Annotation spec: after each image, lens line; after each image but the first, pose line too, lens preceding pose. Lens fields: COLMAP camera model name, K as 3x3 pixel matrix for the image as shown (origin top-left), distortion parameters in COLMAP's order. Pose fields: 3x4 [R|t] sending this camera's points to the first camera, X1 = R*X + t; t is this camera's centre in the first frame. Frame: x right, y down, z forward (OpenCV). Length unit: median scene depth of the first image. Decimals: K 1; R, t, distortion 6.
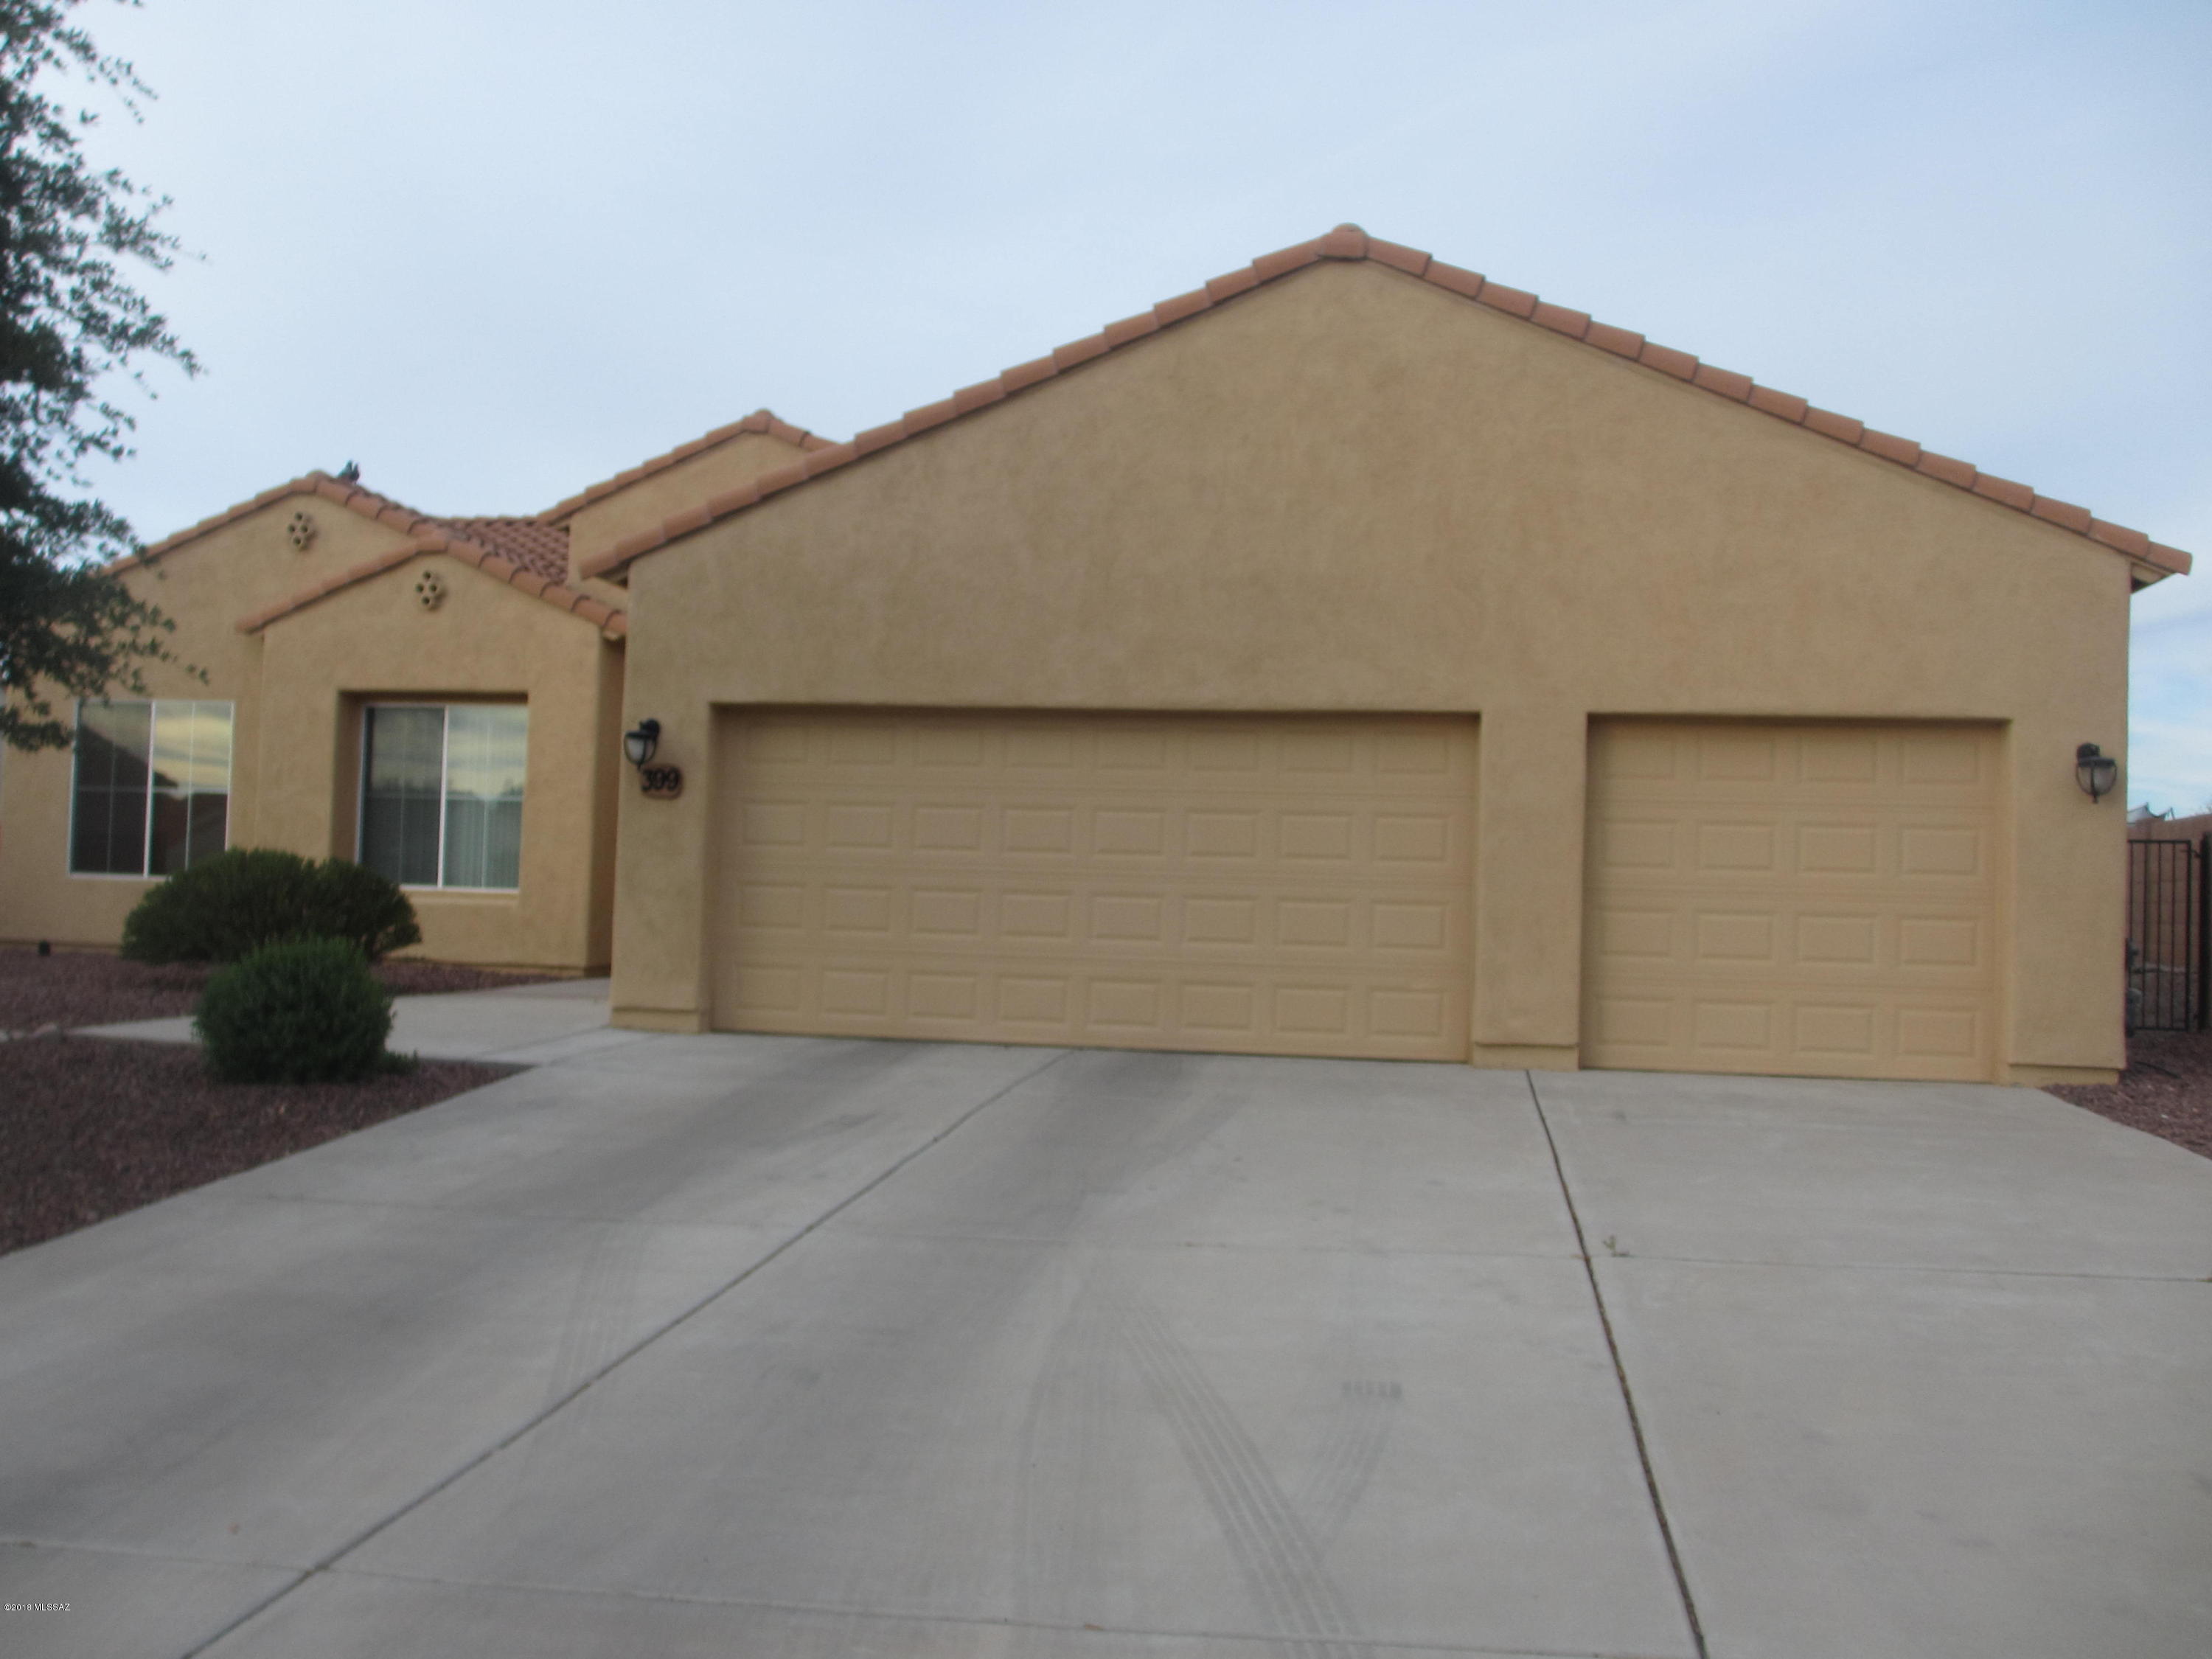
lens RADIAL K [[1847.7, 0, 1106.0], [0, 1847.7, 829.5], [0, 0, 1]] dist [-0.024651, 0.004811]
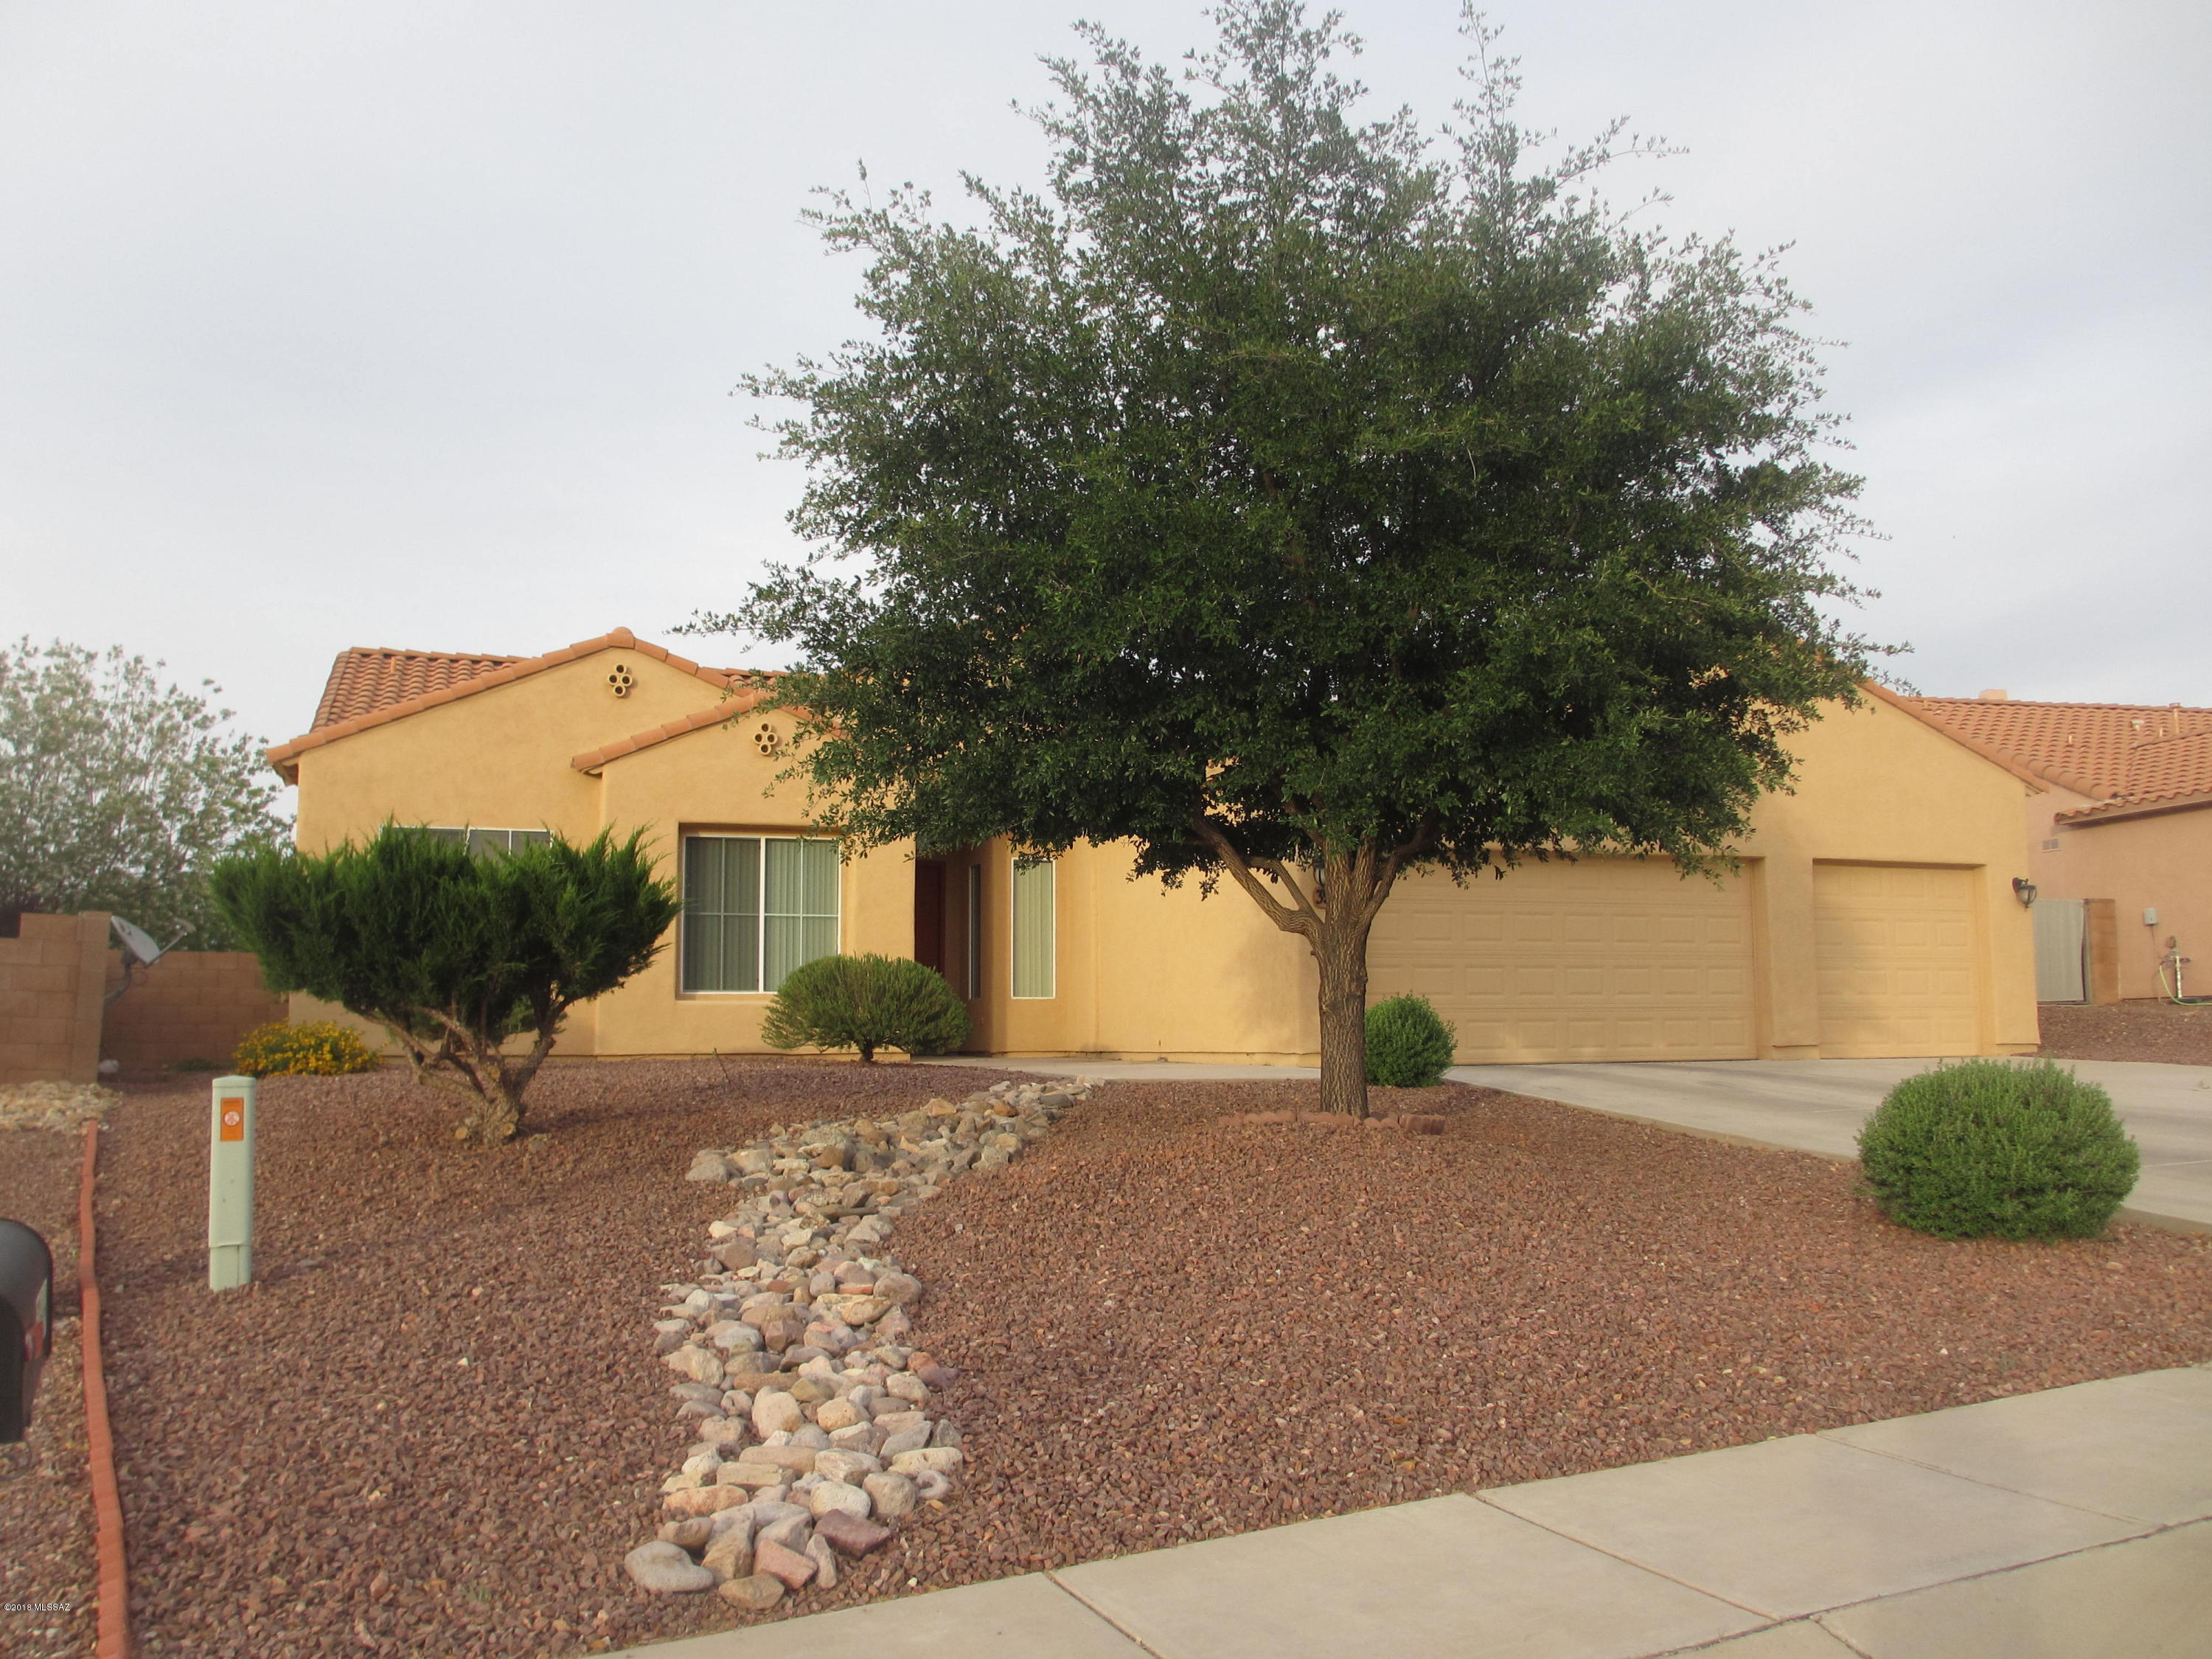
lens RADIAL K [[1847.7, 0, 1106.0], [0, 1847.7, 829.5], [0, 0, 1]] dist [-0.024651, 0.004811]
pose [[0.852438, 0.001281, 0.522826, -1.184680], [0.018190, 0.999319, -0.032107, -0.045399], [-0.522511, 0.036879, 0.851834, -0.175229]]
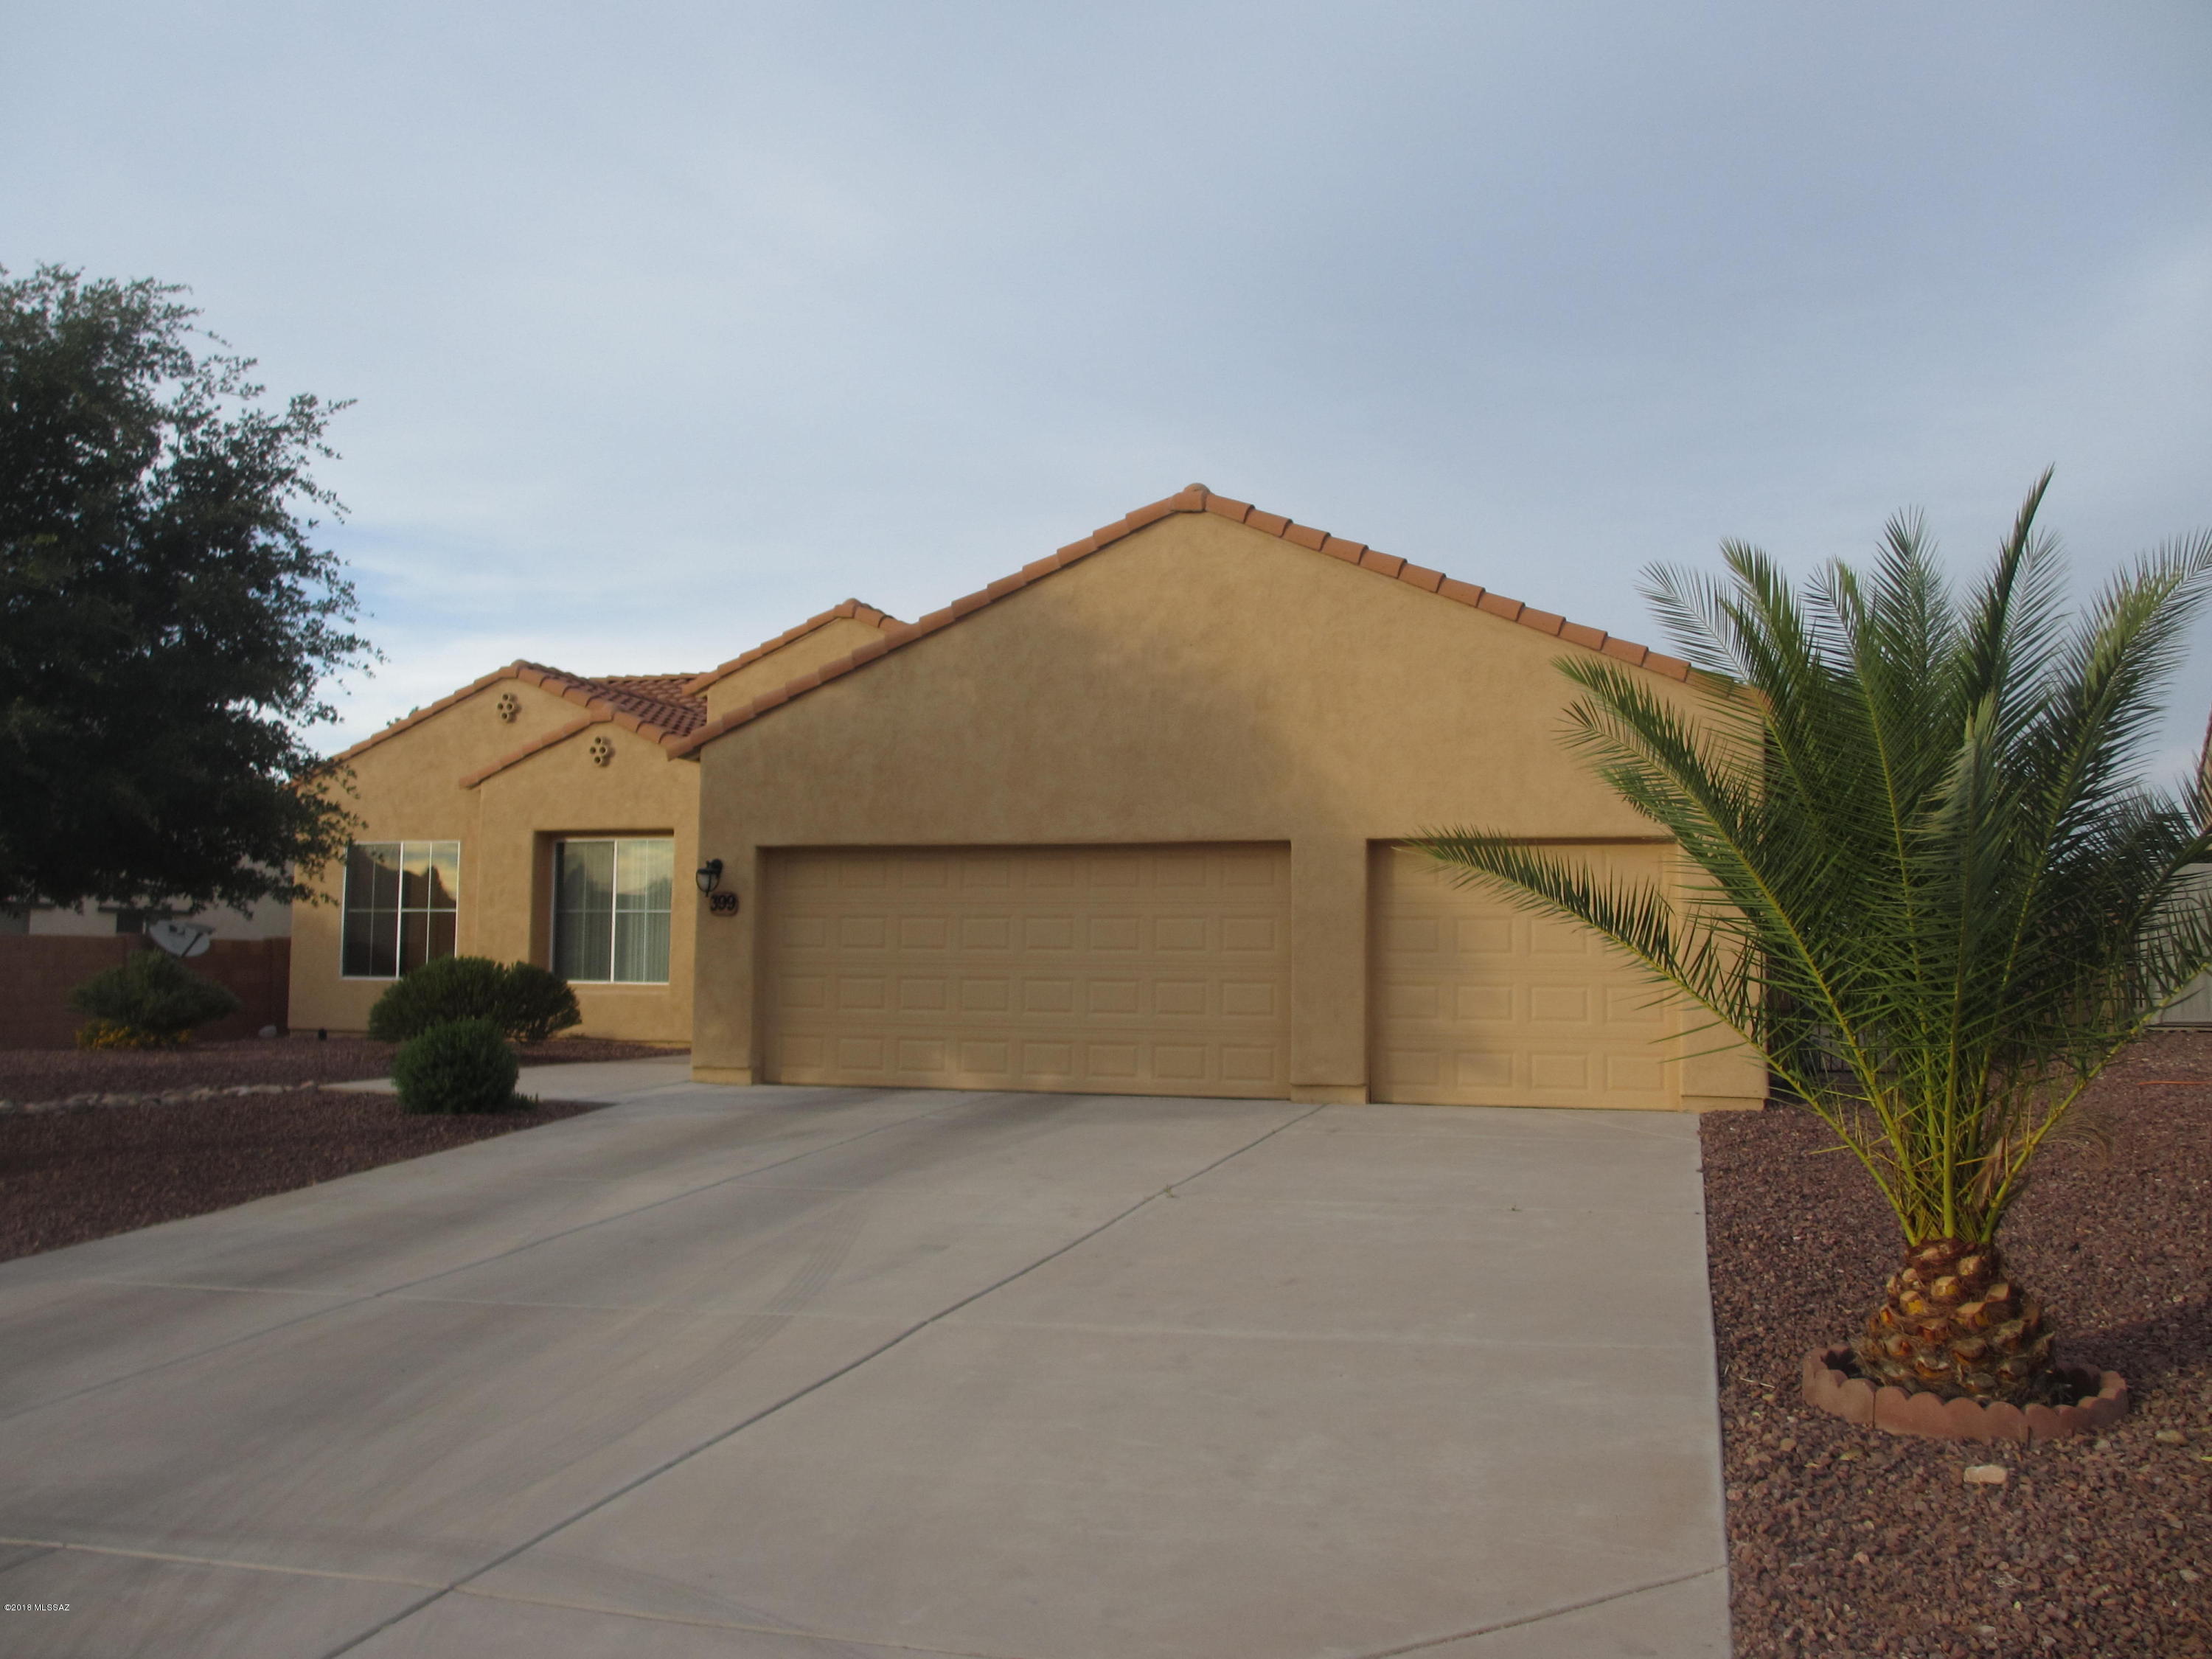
lens RADIAL K [[1847.7, 0, 1106.0], [0, 1847.7, 829.5], [0, 0, 1]] dist [-0.024651, 0.004811]
pose [[0.990120, -0.029431, -0.137098, 0.236943], [0.023342, 0.998677, -0.045811, -0.011409], [0.138265, 0.042158, 0.989498, -0.339523]]
